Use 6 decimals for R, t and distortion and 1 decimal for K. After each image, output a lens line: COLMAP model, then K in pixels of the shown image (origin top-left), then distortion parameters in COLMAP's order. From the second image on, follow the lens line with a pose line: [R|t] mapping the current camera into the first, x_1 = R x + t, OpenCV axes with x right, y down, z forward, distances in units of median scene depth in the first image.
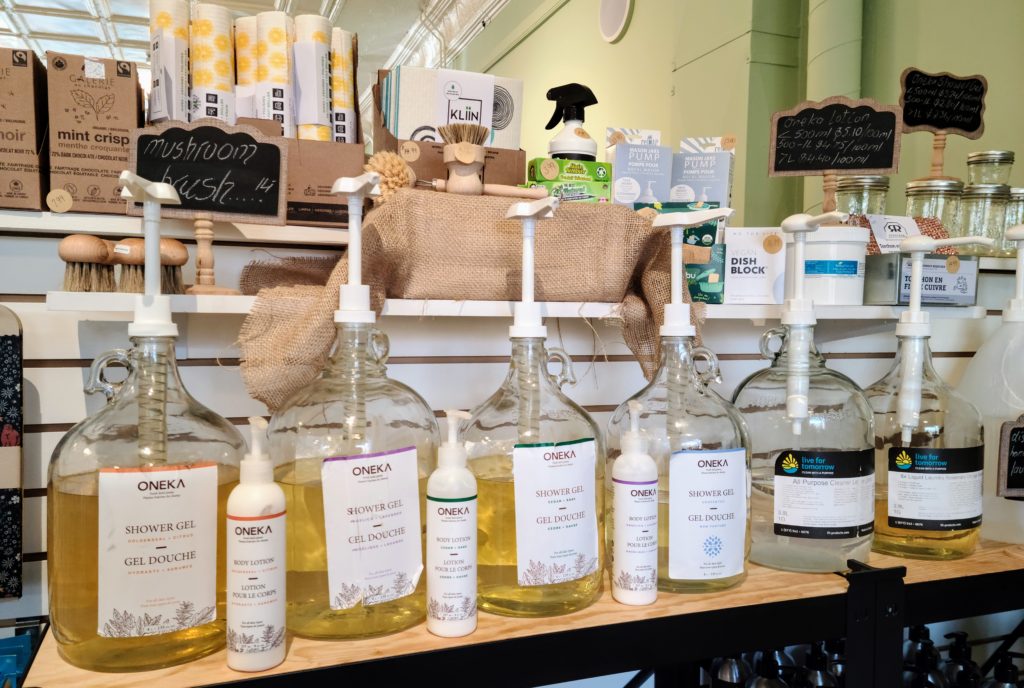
lens RADIAL K [[821.5, 0, 510.5], [0, 821.5, 342.4], [0, 0, 1]] dist [-0.006251, -0.001130]
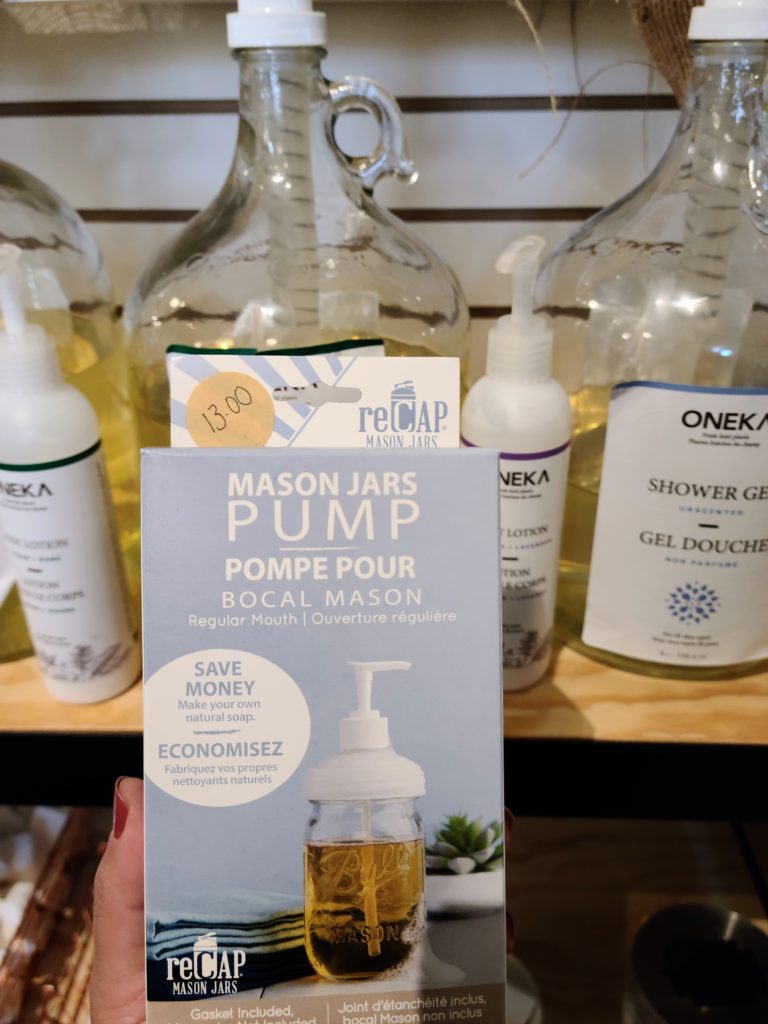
lens RADIAL K [[848.4, 0, 385.1], [0, 848.4, 512.7], [0, 0, 1]] dist [0.065881, -0.005351]
pose [[0.924203, 0.174020, -0.339948, 0.242715], [-0.000218, 0.890389, 0.455200, 0.003361], [0.381900, -0.420624, 0.822939, 0.593451]]
